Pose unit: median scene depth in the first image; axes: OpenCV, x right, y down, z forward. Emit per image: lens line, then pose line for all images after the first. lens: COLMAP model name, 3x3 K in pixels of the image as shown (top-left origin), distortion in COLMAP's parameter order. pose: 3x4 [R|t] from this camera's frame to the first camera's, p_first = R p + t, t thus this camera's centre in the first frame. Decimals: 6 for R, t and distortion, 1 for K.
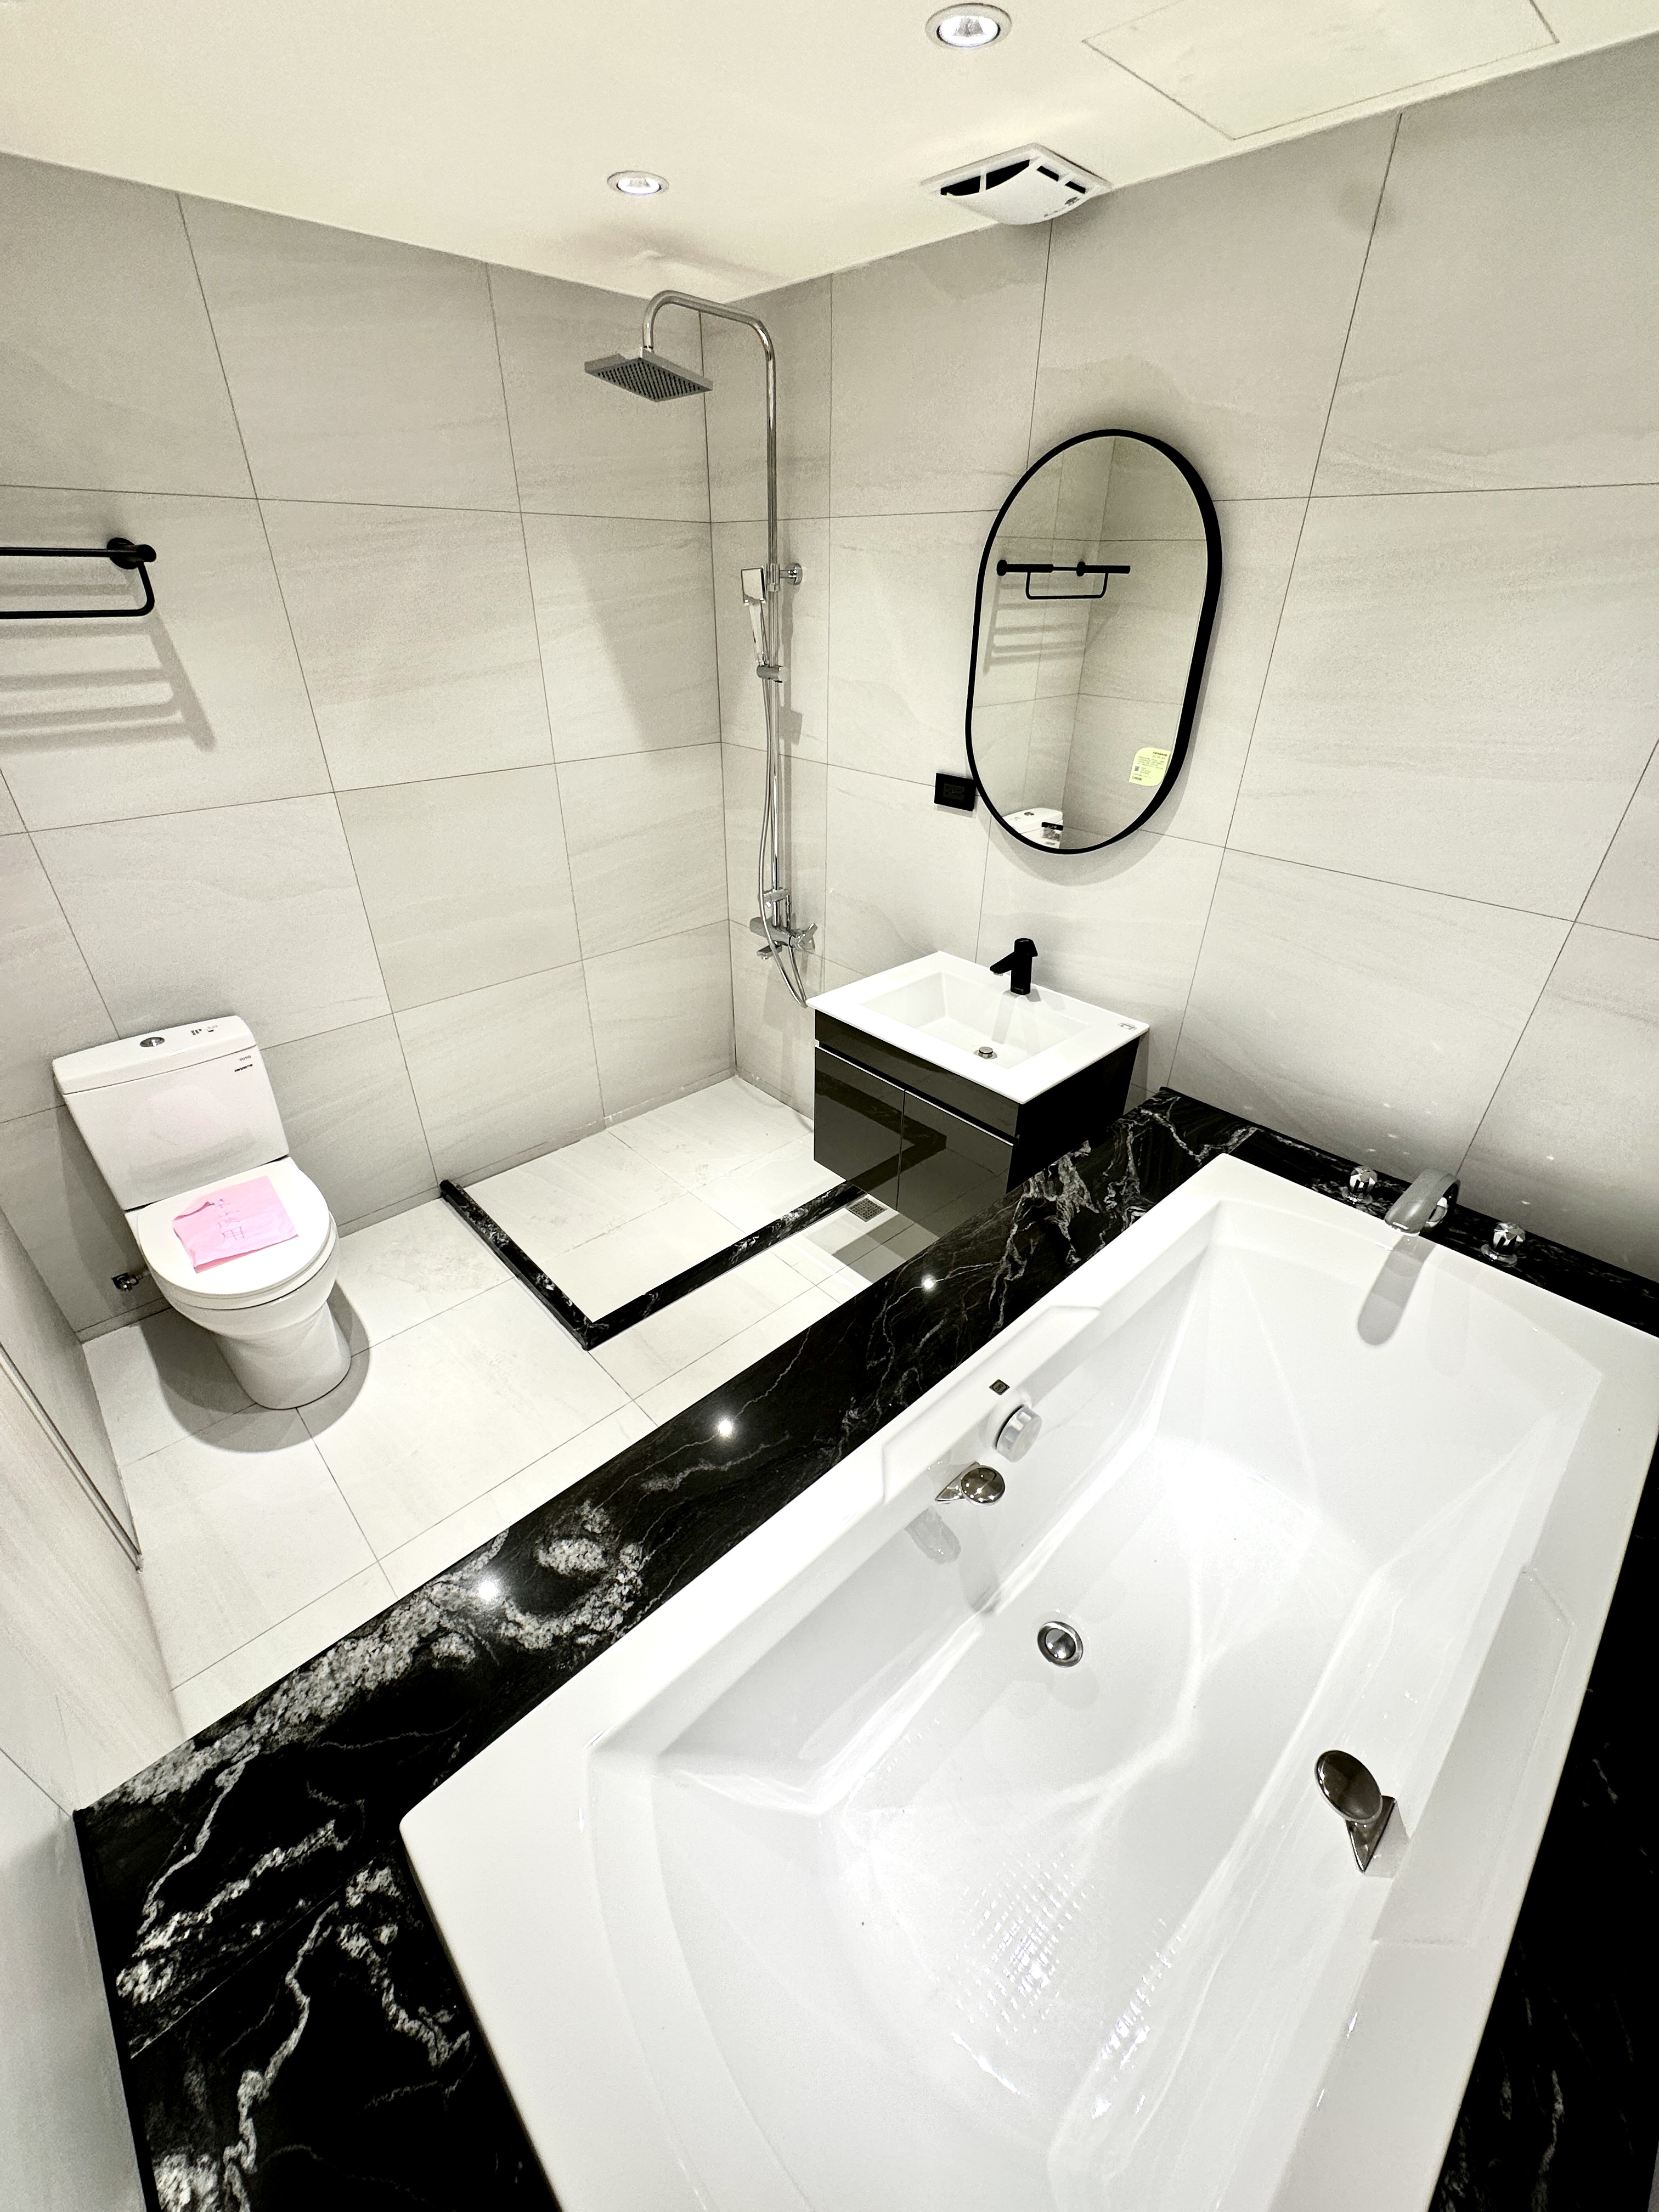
lens RADIAL K [[888.7, 0, 829.5], [0, 888.7, 1106.0], [0, 0, 1]] dist [-0.001961, 0.000111]
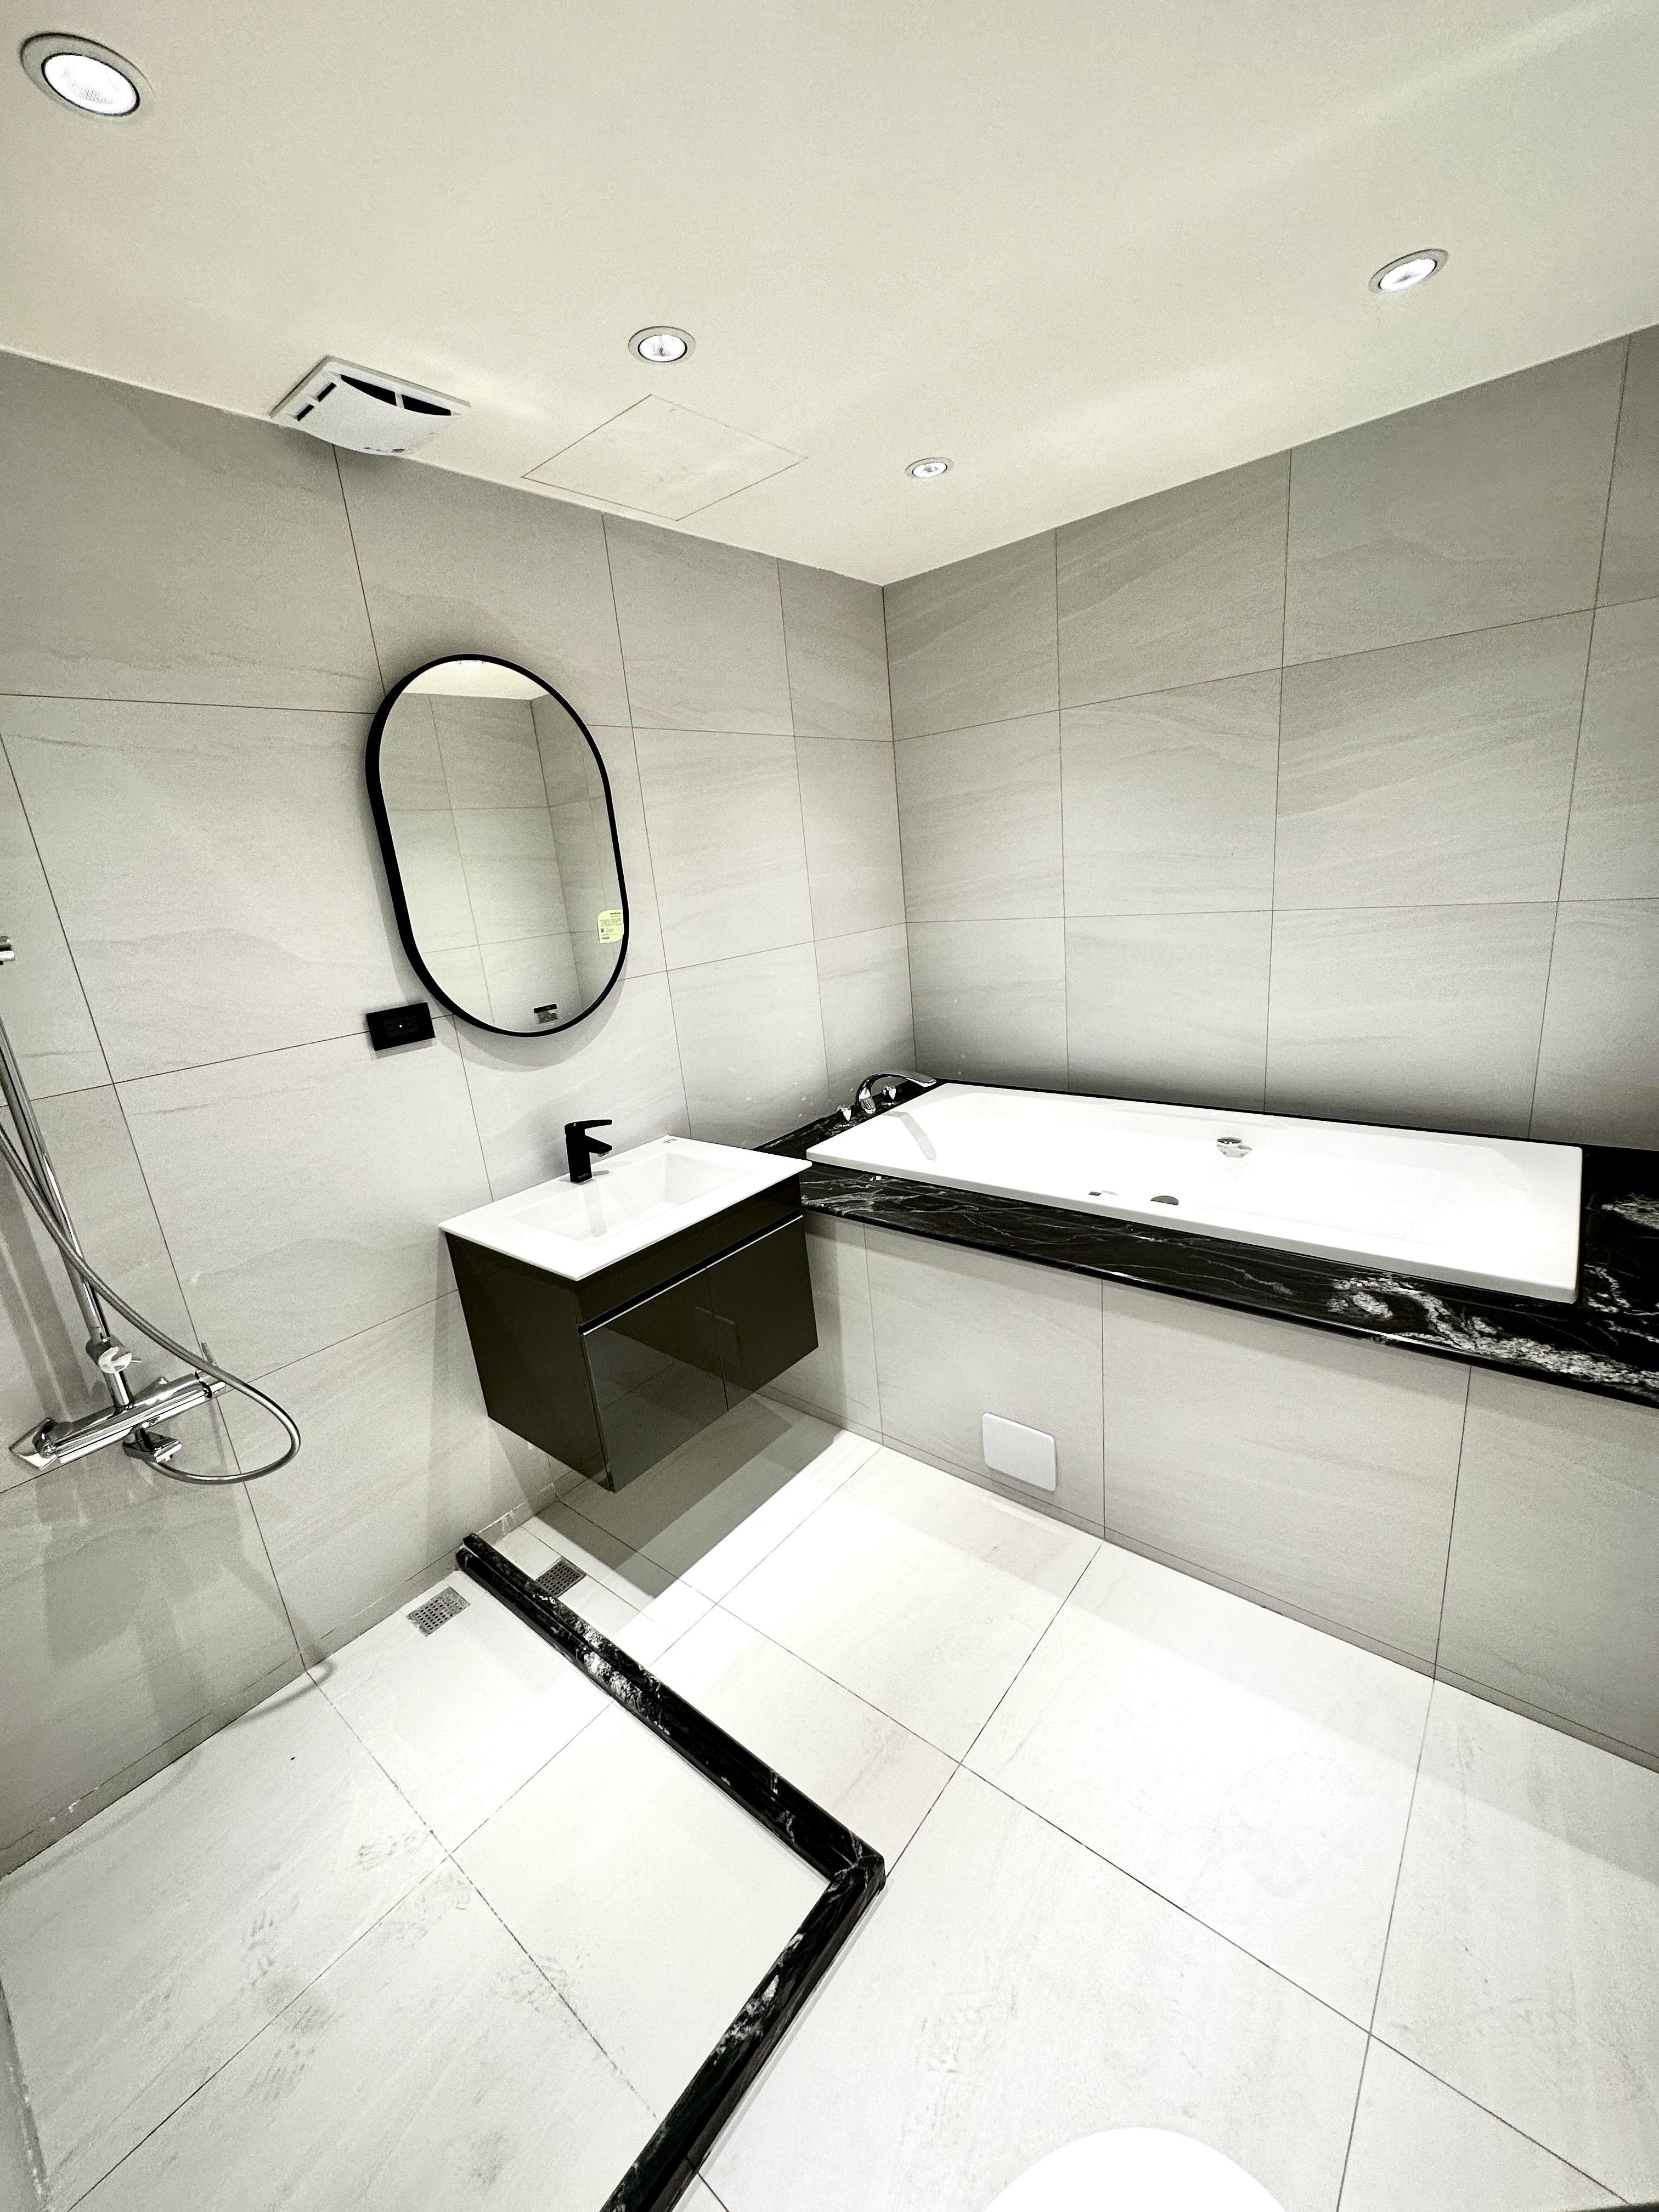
lens RADIAL K [[881.2, 0, 832.7], [0, 881.2, 1106.8], [0, 0, 1]] dist [-0.002696, 0.000320]
pose [[-0.125630, -0.271115, 0.954313, -0.900312], [0.589466, 0.753320, 0.291614, -0.395036], [-0.797964, 0.599170, 0.065174, 0.893261]]
